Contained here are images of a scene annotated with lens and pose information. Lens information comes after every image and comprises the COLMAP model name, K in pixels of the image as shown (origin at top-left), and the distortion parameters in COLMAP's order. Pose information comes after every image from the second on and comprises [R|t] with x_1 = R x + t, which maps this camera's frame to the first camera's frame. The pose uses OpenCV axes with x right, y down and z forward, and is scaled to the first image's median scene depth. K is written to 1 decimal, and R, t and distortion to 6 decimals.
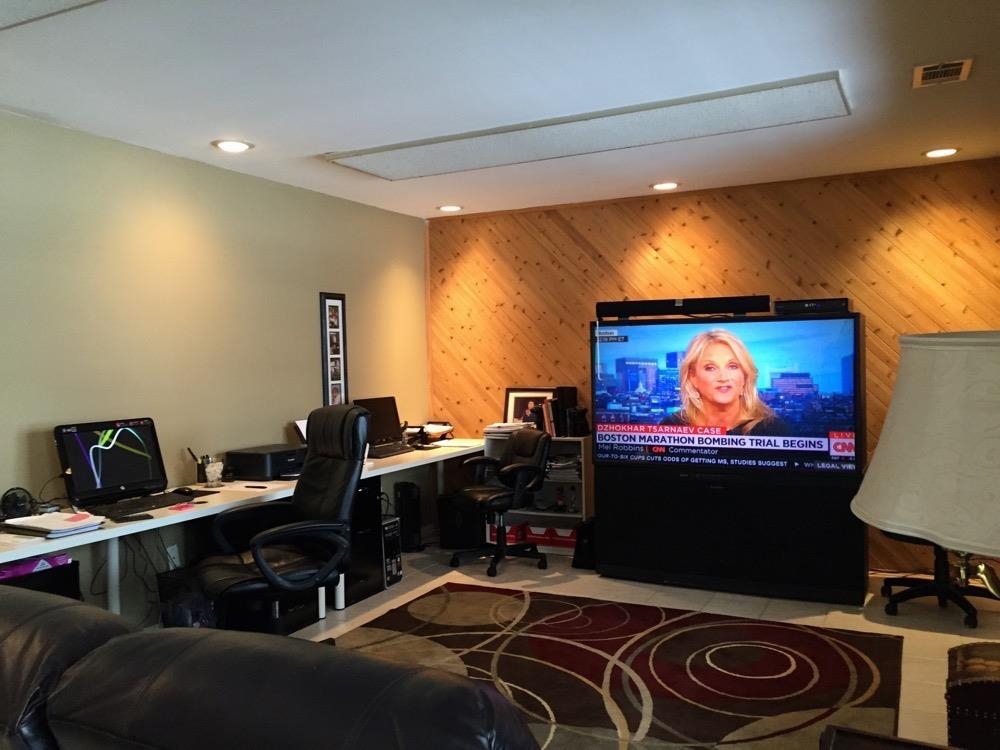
lens RADIAL K [[857.8, 0, 499.1], [0, 857.8, 372.3], [0, 0, 1]] dist [0.088146, -0.100001]
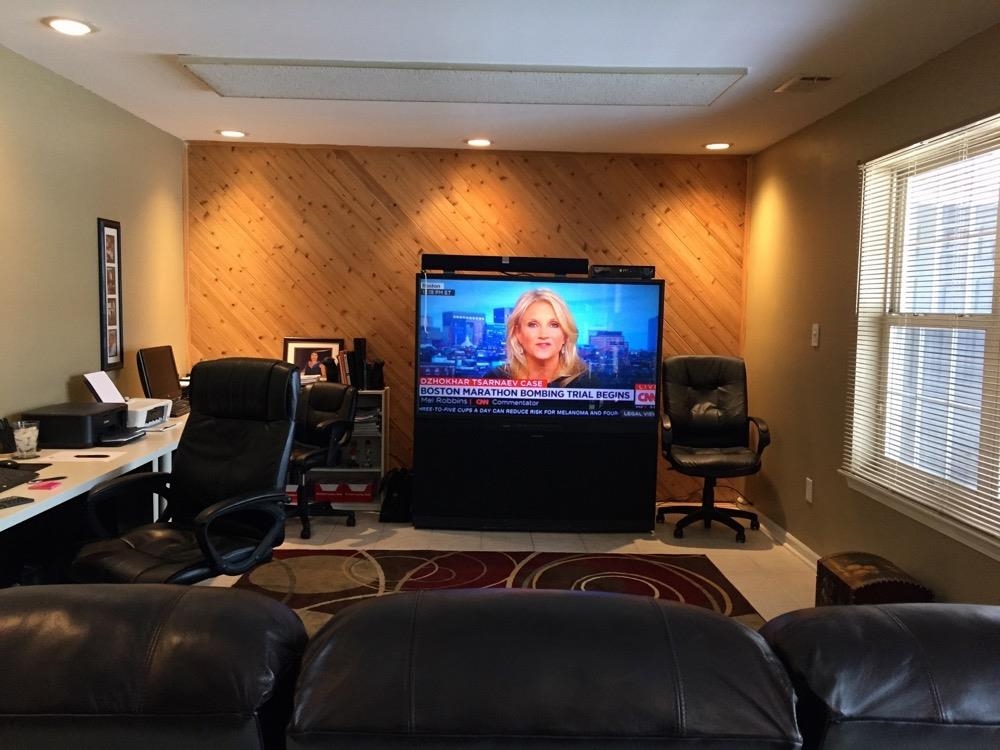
lens RADIAL K [[857.8, 0, 501.0], [0, 857.8, 373.0], [0, 0, 1]] dist [0.088146, -0.100001]
pose [[0.884424, 0.000438, 0.466684, -0.275075], [-0.029025, 0.998115, 0.054070, -0.001309], [-0.465781, -0.061367, 0.882770, 0.082483]]
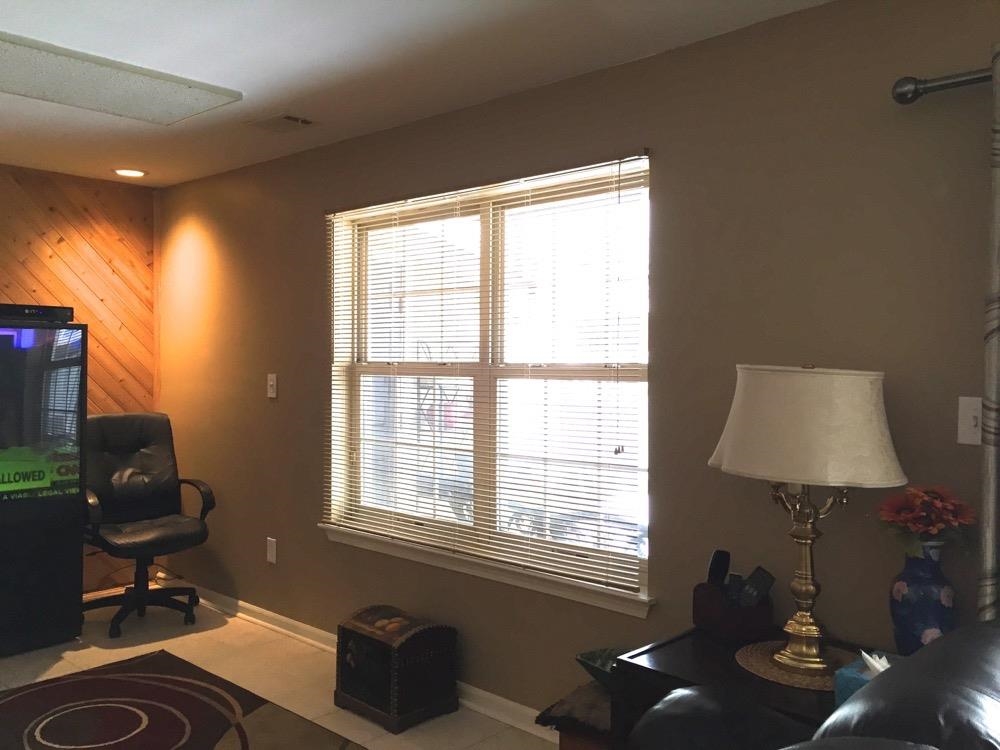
lens RADIAL K [[857.8, 0, 500.6], [0, 857.8, 372.0], [0, 0, 1]] dist [0.088146, -0.100001]
pose [[0.283155, 0.009509, 0.959027, -0.323591], [0.003739, 0.999932, -0.011019, -0.004849], [-0.959067, 0.006706, 0.283101, 0.276668]]
